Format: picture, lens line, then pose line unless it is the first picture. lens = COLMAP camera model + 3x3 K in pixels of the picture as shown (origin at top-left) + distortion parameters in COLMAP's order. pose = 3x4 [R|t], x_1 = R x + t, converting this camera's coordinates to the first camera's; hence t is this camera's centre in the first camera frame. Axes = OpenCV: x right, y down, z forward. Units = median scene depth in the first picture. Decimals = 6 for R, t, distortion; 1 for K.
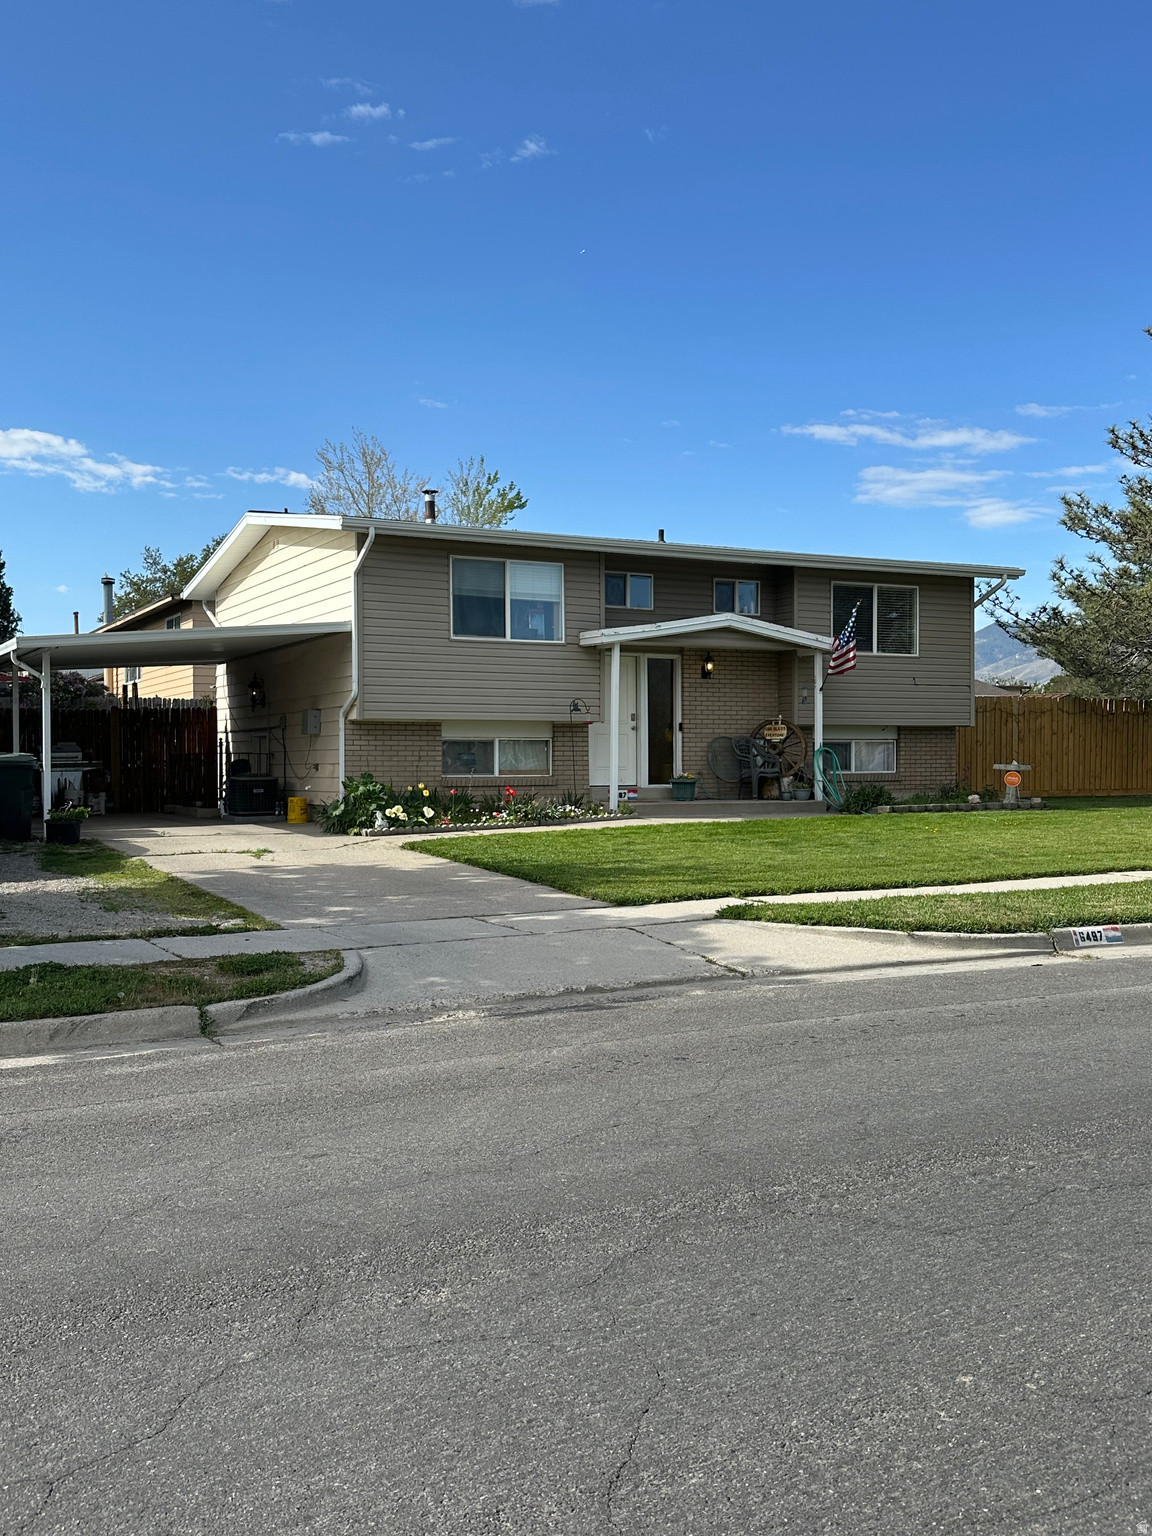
lens RADIAL K [[1428.2, 0, 576.0], [0, 1428.2, 768.0], [0, 0, 1]] dist [0.188023, -0.459373]
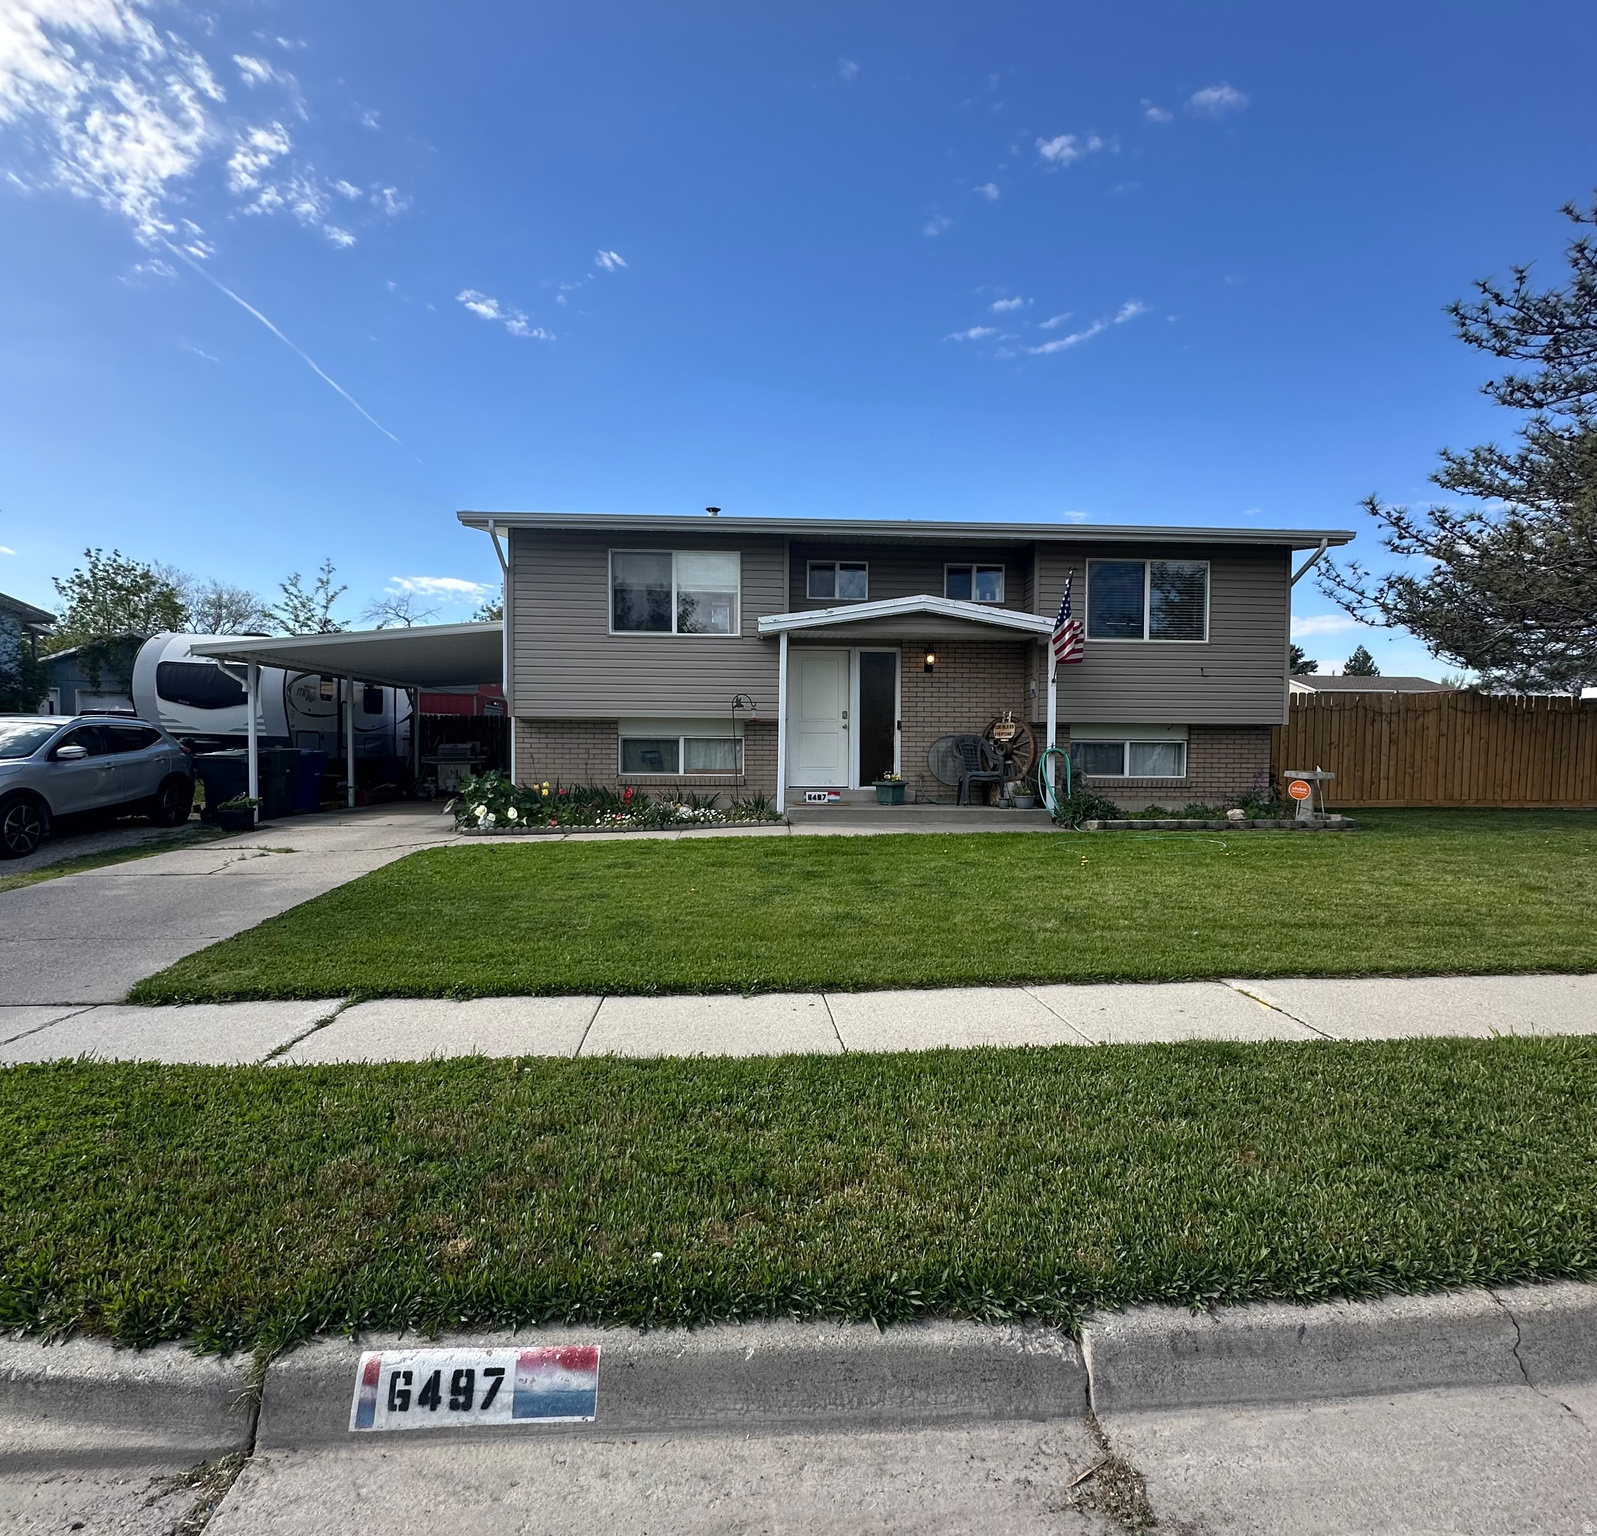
lens RADIAL K [[872.3, 0, 804.3], [0, 872.3, 787.5], [0, 0, 1]] dist [-0.000591, -0.001540]
pose [[0.907681, 0.024514, -0.418945, 0.271429], [-0.012119, 0.999407, 0.032222, -0.006101], [0.419487, -0.024170, 0.907440, 0.484896]]
